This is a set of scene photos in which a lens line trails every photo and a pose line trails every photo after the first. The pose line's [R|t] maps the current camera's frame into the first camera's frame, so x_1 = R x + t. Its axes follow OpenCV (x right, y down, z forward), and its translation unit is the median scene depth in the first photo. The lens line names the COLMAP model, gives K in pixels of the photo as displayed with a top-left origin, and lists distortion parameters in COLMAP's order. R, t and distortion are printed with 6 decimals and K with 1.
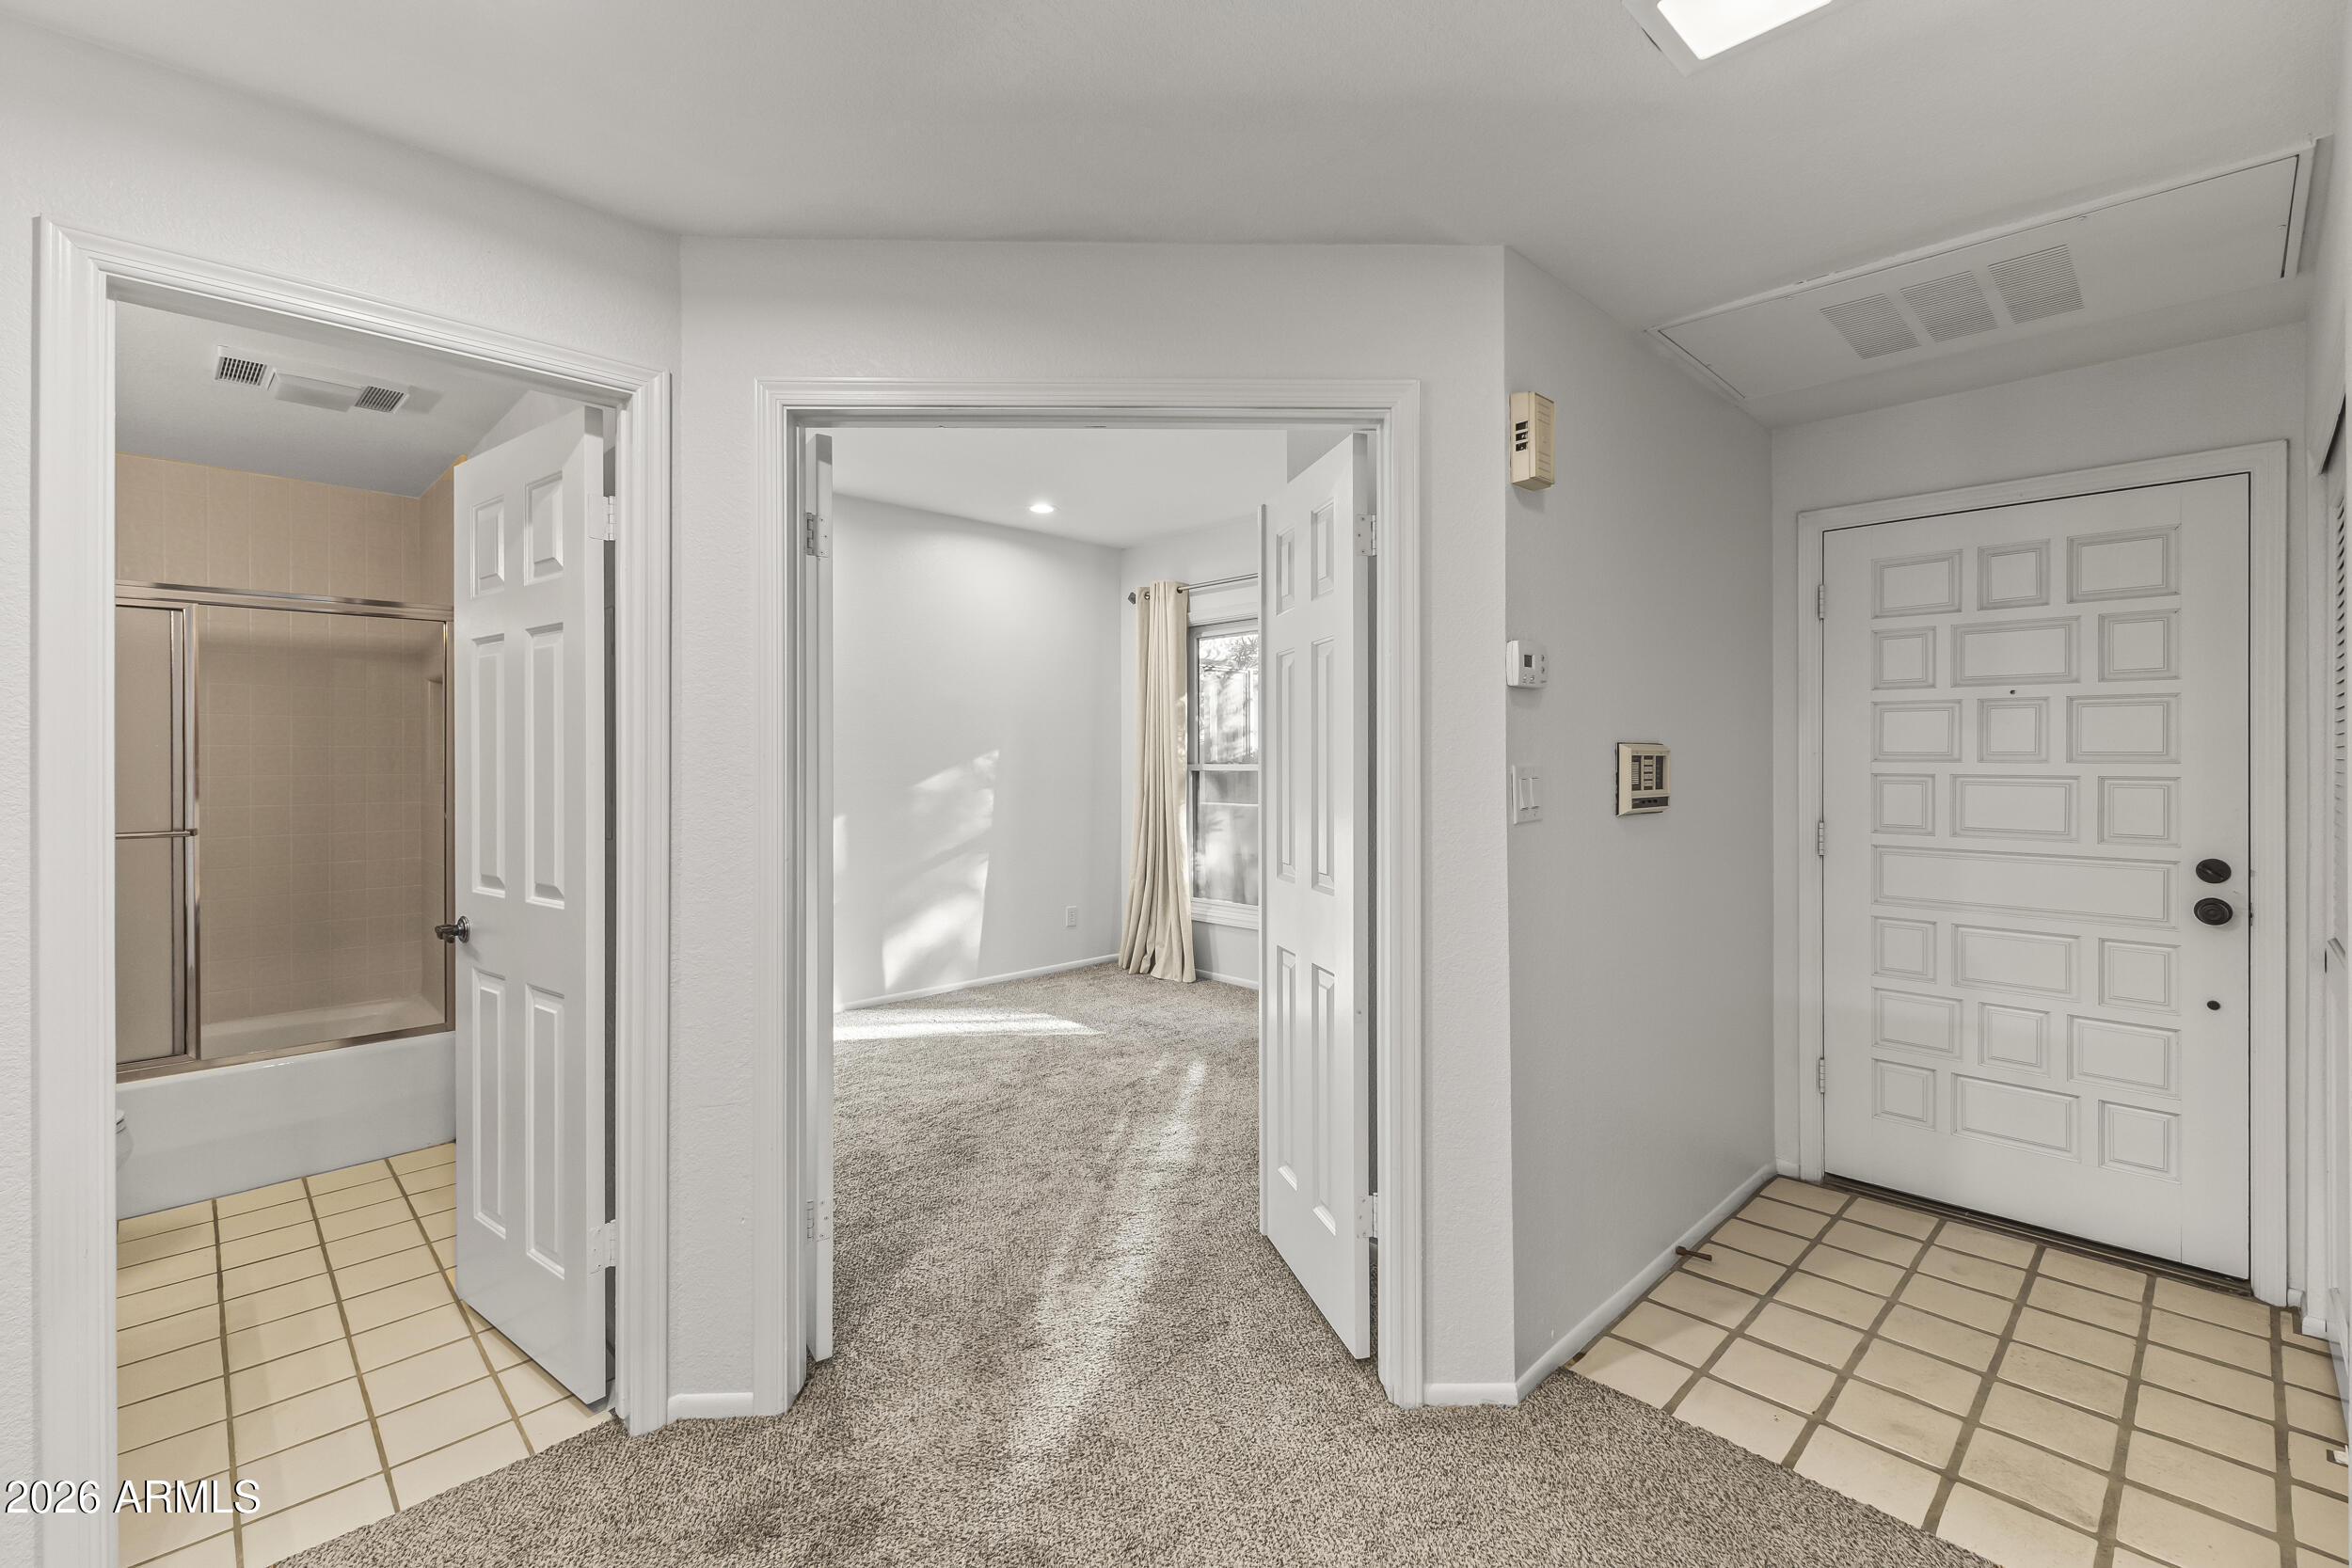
lens RADIAL K [[1014.3, 0, 1161.0], [0, 1014.3, 764.8], [0, 0, 1]] dist [0.014080, -0.002578]
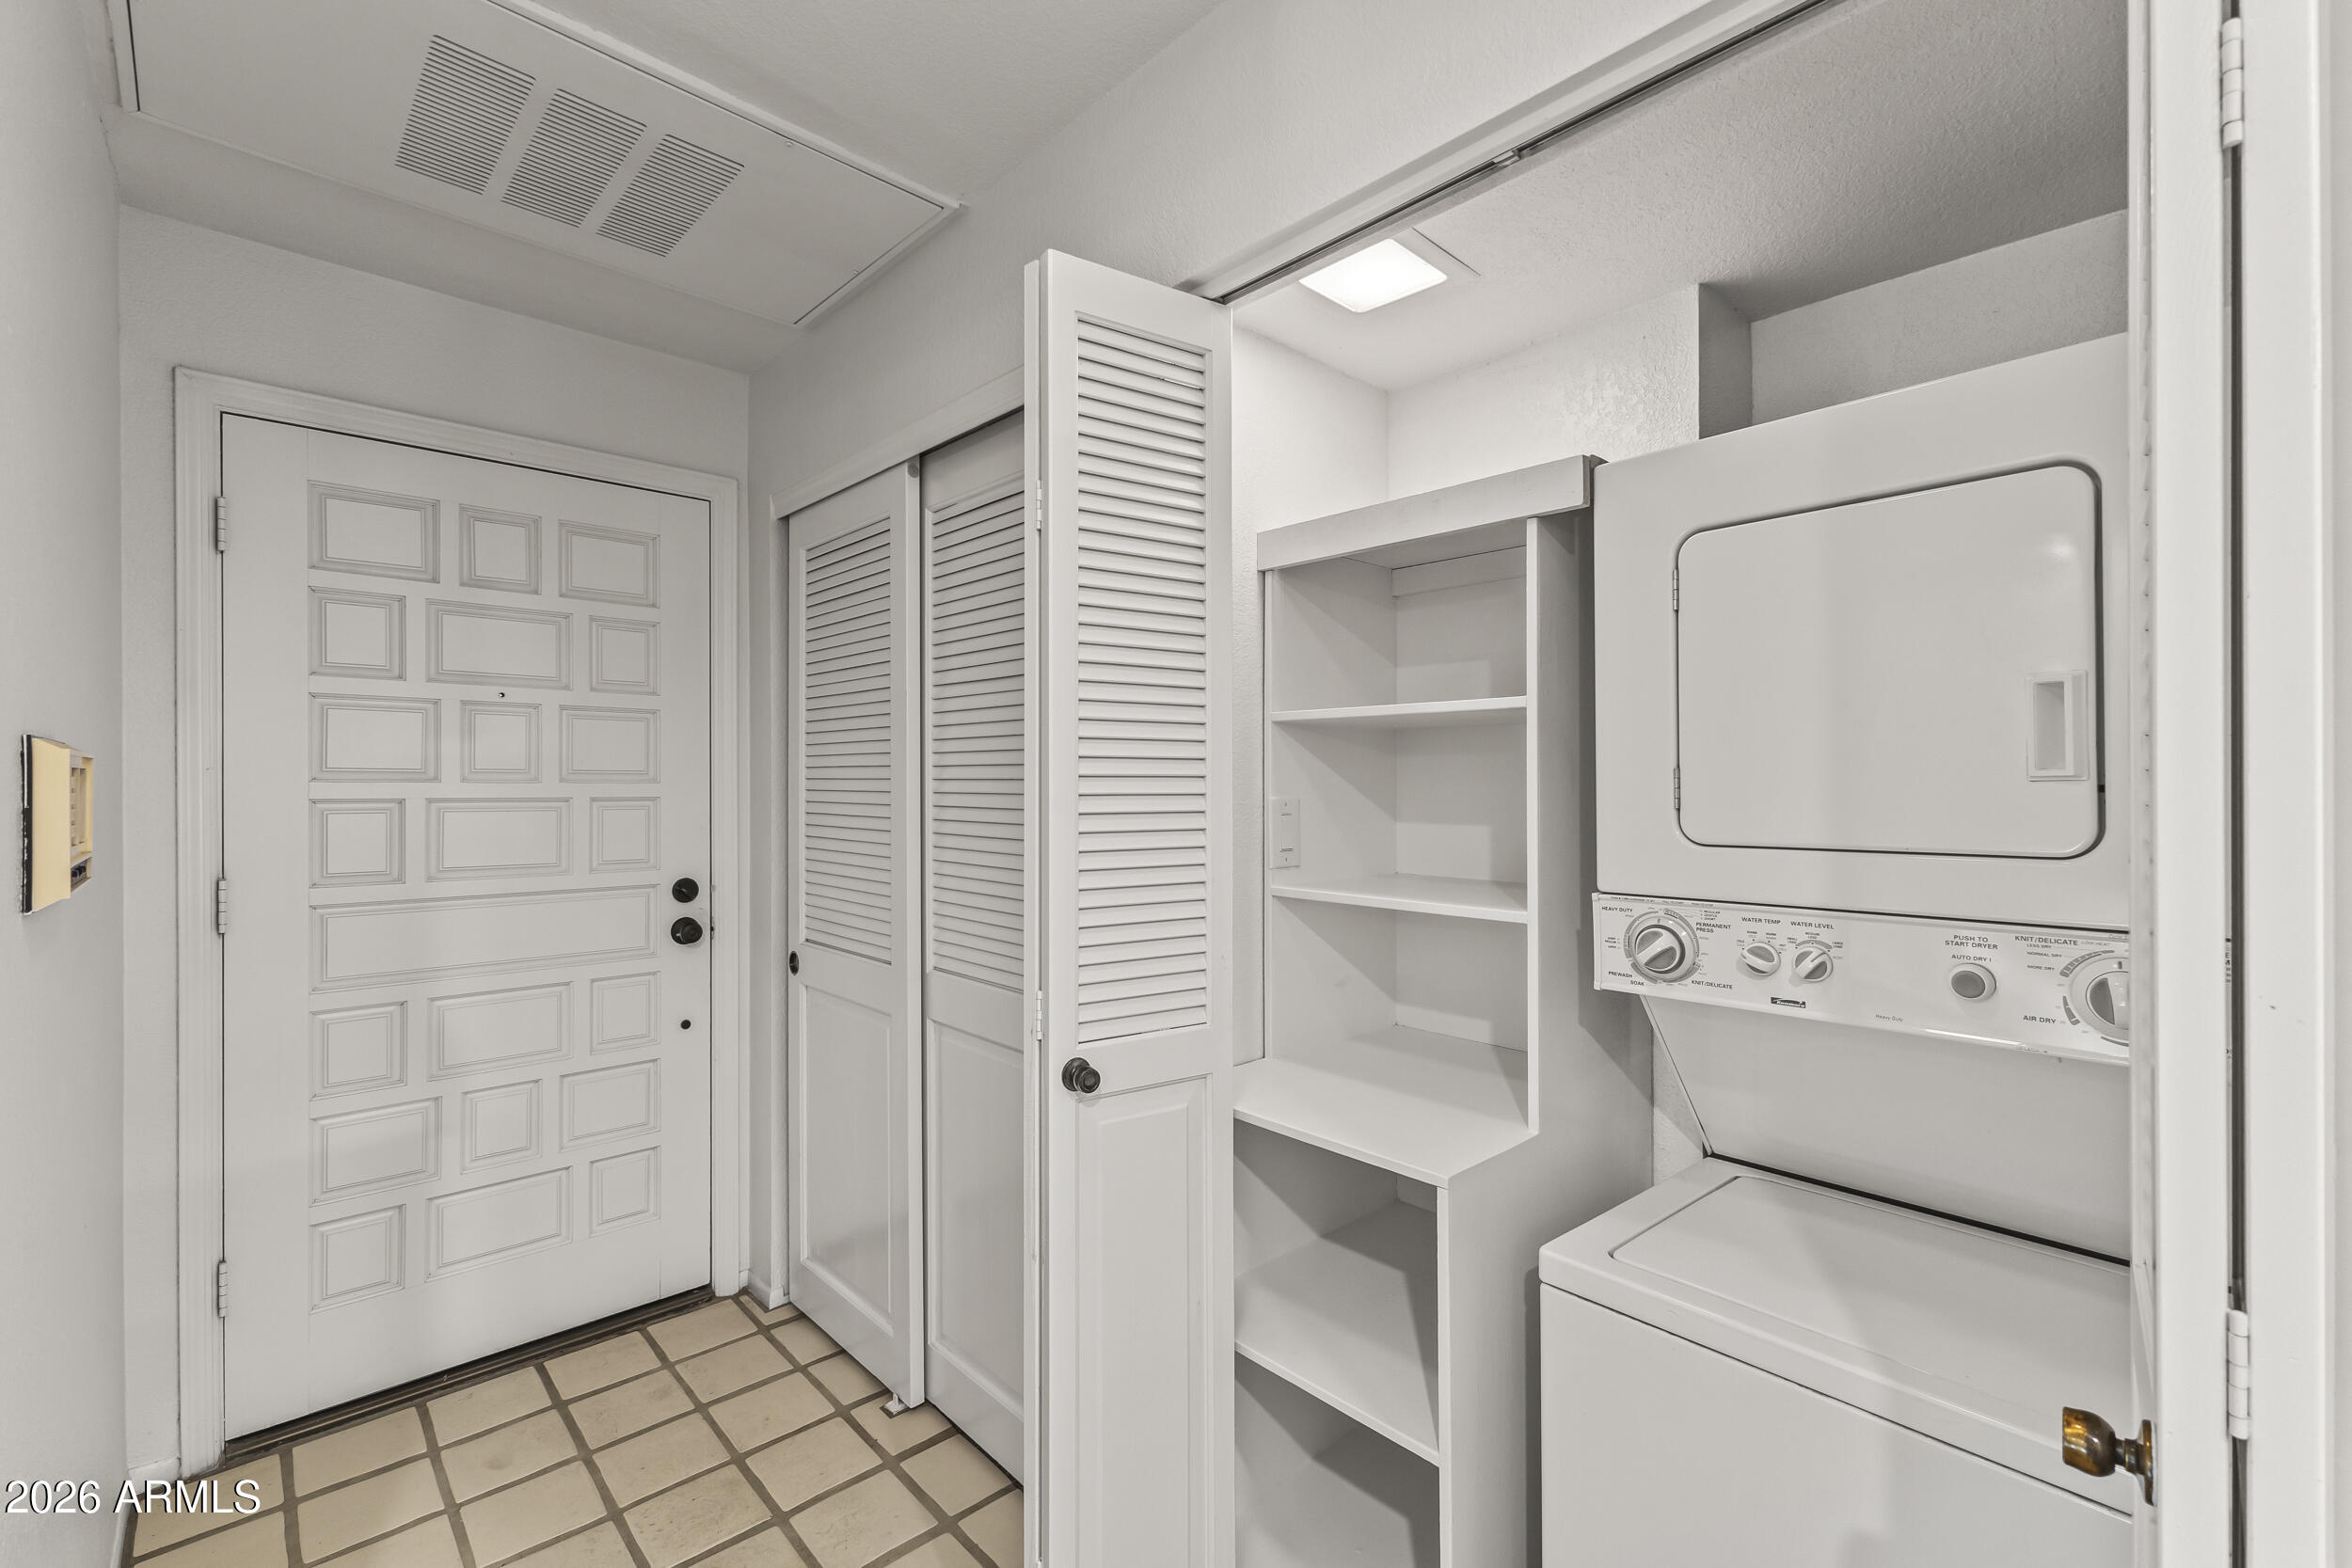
lens RADIAL K [[1014.3, 0, 1174.3], [0, 1014.3, 784.4], [0, 0, 1]] dist [0.014080, -0.002578]
pose [[0.019145, -0.001094, 0.999816, 0.039847], [0.009647, 0.999953, 0.000909, 0.003827], [-0.999770, 0.009627, 0.019155, 0.456519]]
